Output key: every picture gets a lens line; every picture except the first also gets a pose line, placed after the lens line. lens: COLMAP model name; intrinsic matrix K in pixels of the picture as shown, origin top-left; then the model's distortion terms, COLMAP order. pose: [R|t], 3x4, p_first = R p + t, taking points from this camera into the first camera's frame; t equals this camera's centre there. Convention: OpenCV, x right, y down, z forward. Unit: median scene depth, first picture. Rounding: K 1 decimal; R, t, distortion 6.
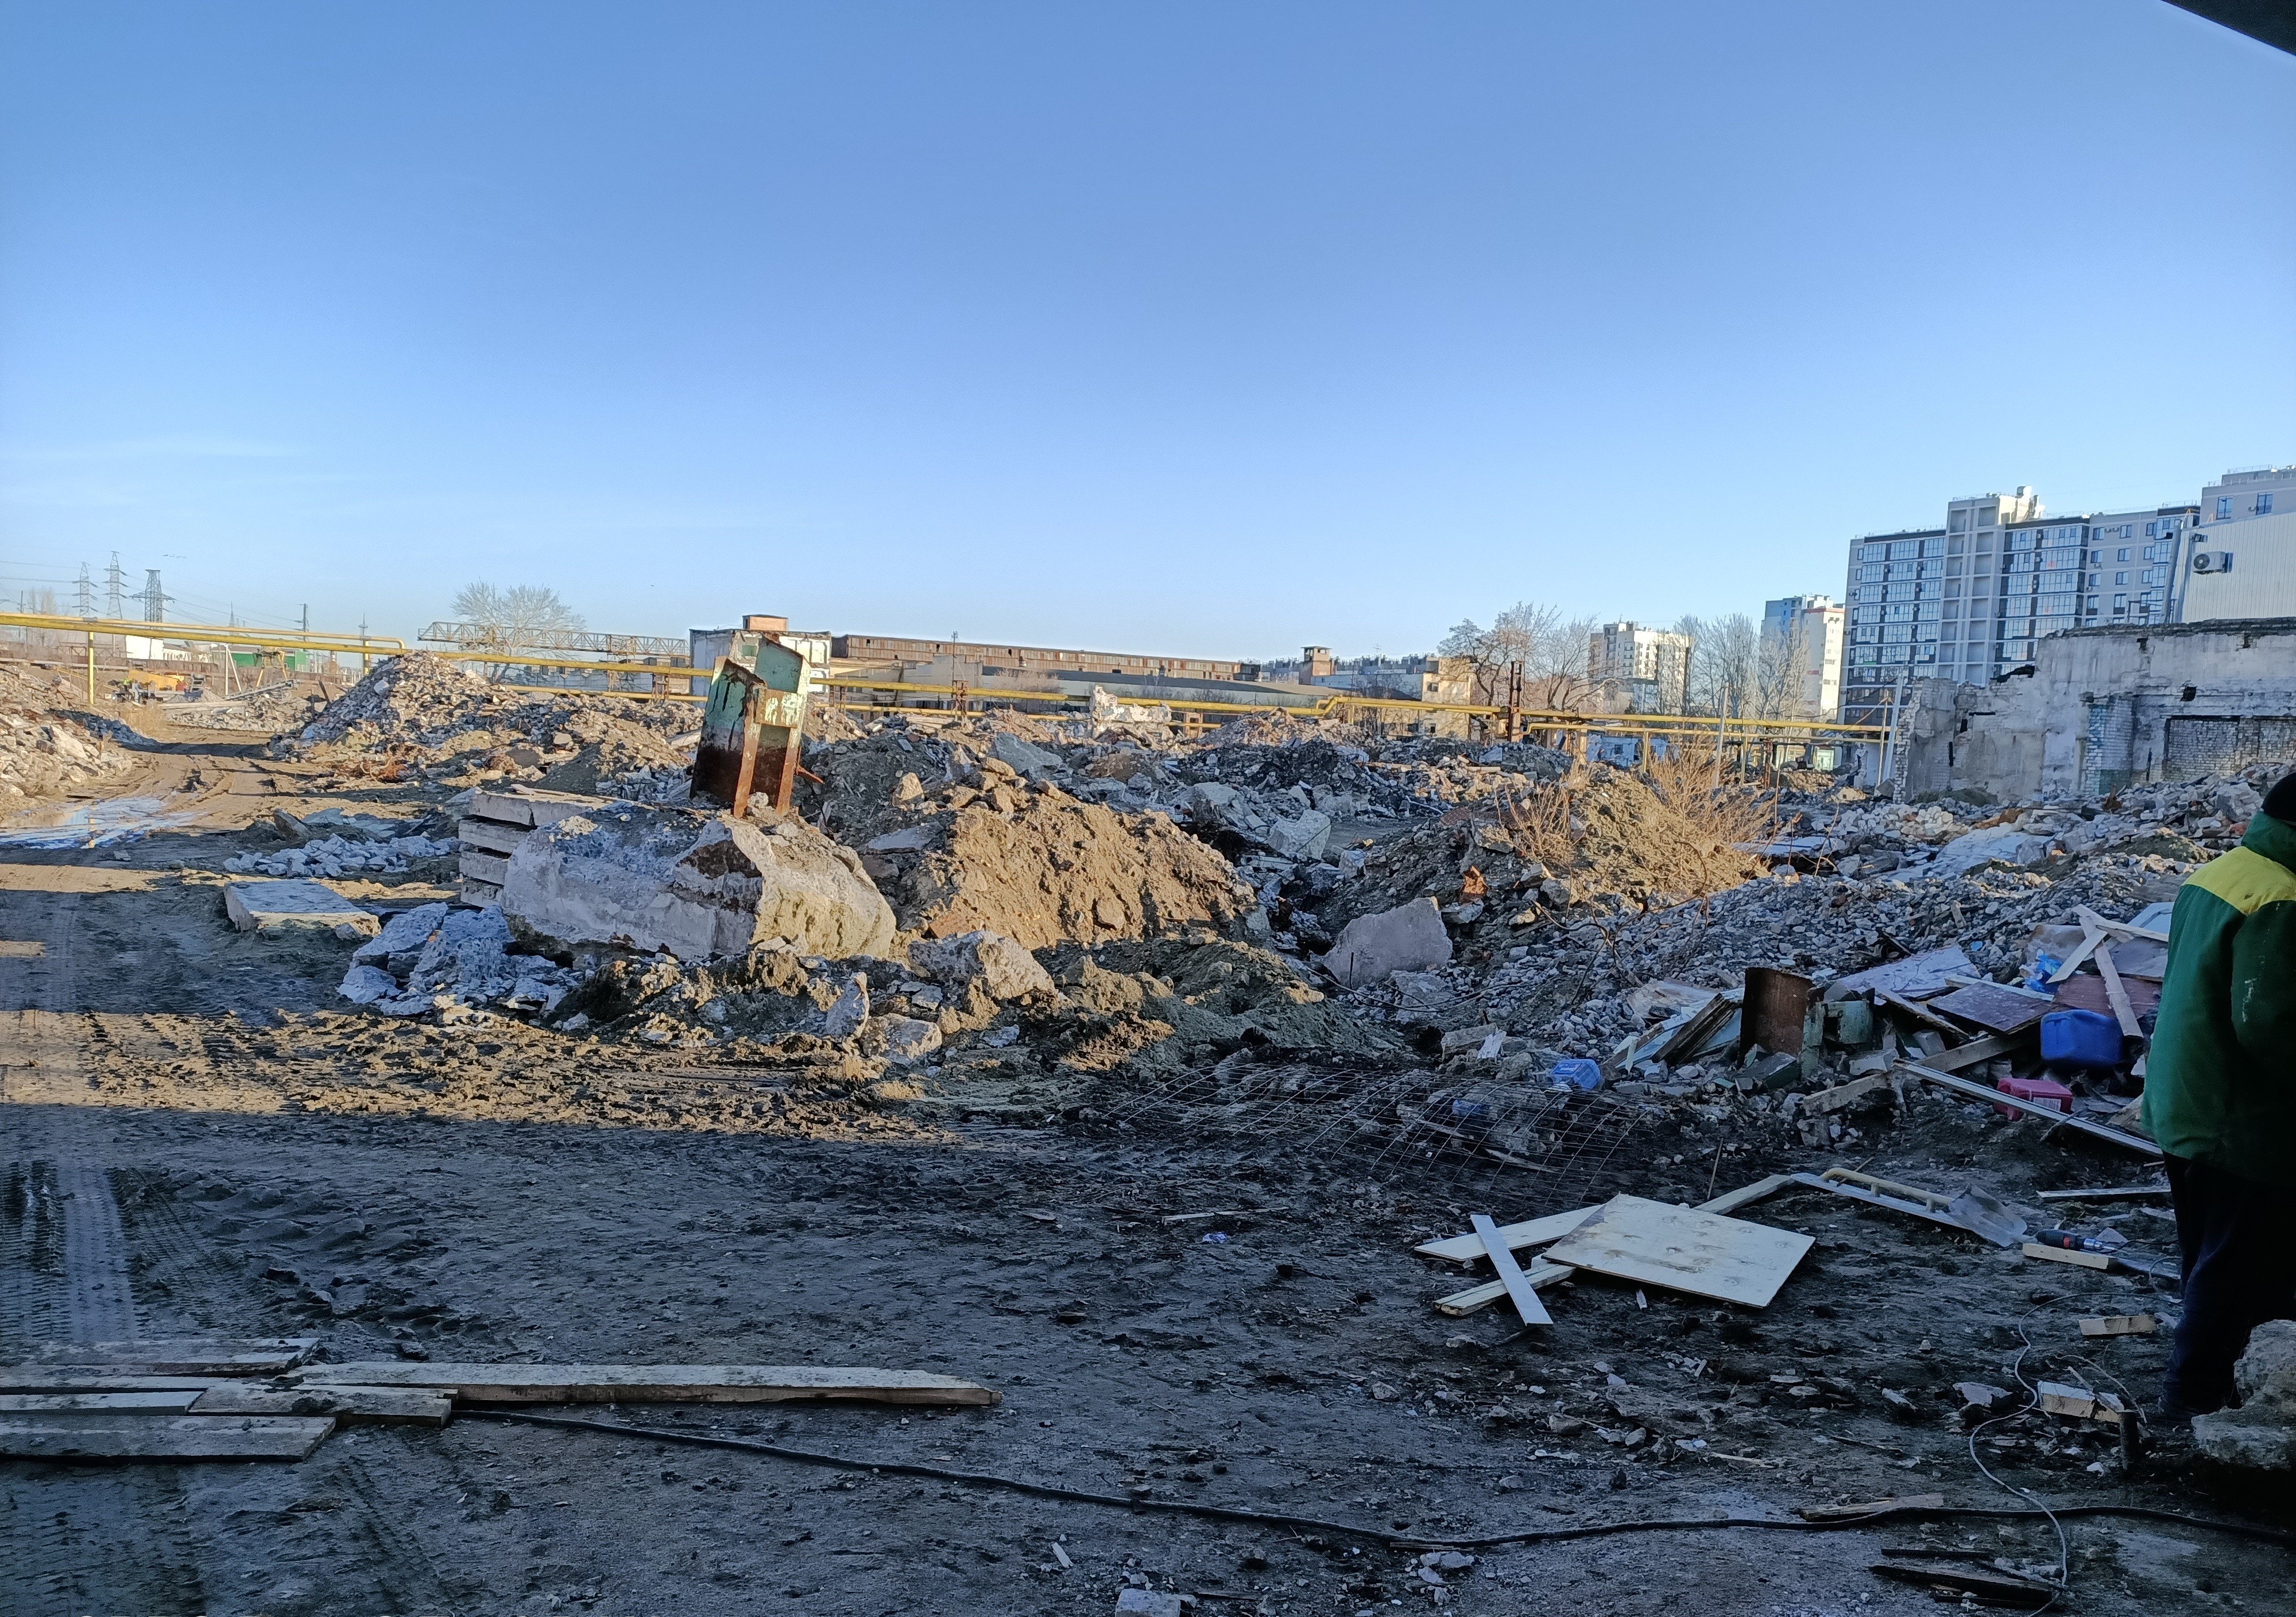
lens RADIAL K [[1688.5, 0, 1144.0], [0, 1688.5, 875.1], [0, 0, 1]] dist [0.075125, -0.075926]
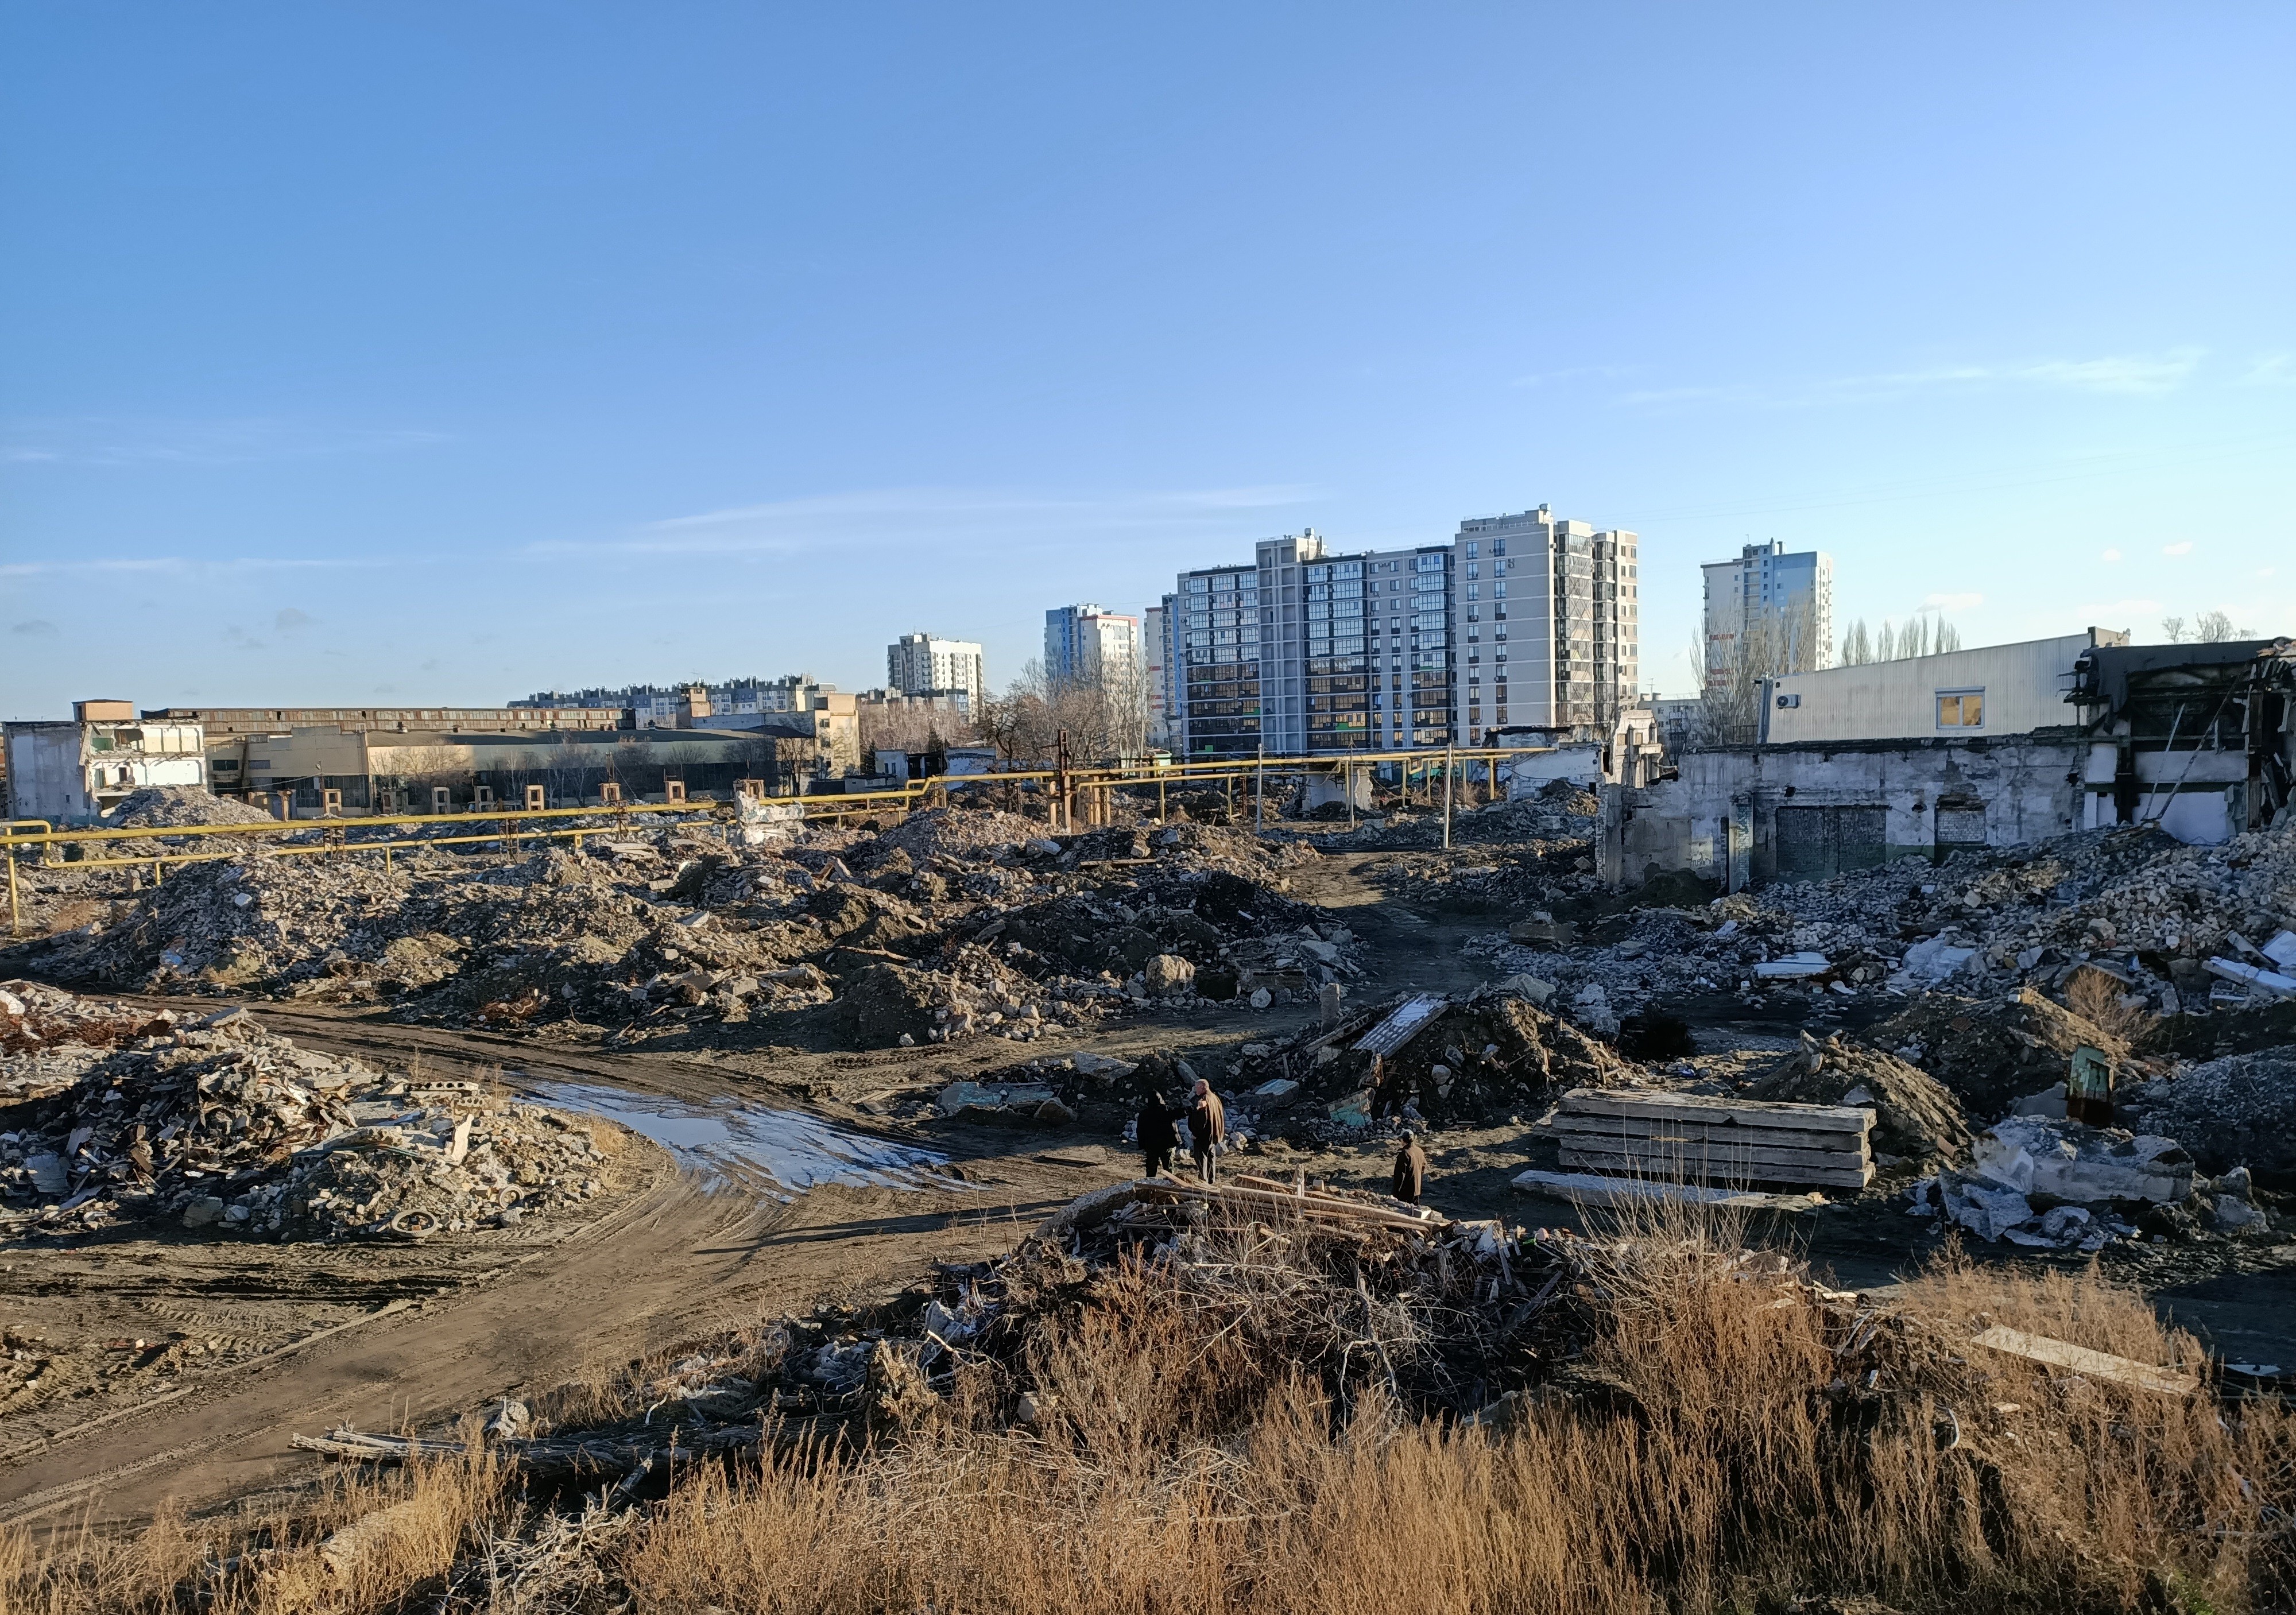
lens RADIAL K [[1688.6, 0, 1144.0], [0, 1688.6, 874.1], [0, 0, 1]] dist [0.075125, -0.075926]
pose [[0.906834, -0.104105, 0.408429, -0.100941], [0.104809, 0.994276, 0.020723, -0.024357], [-0.408249, 0.024015, 0.912555, -0.023881]]
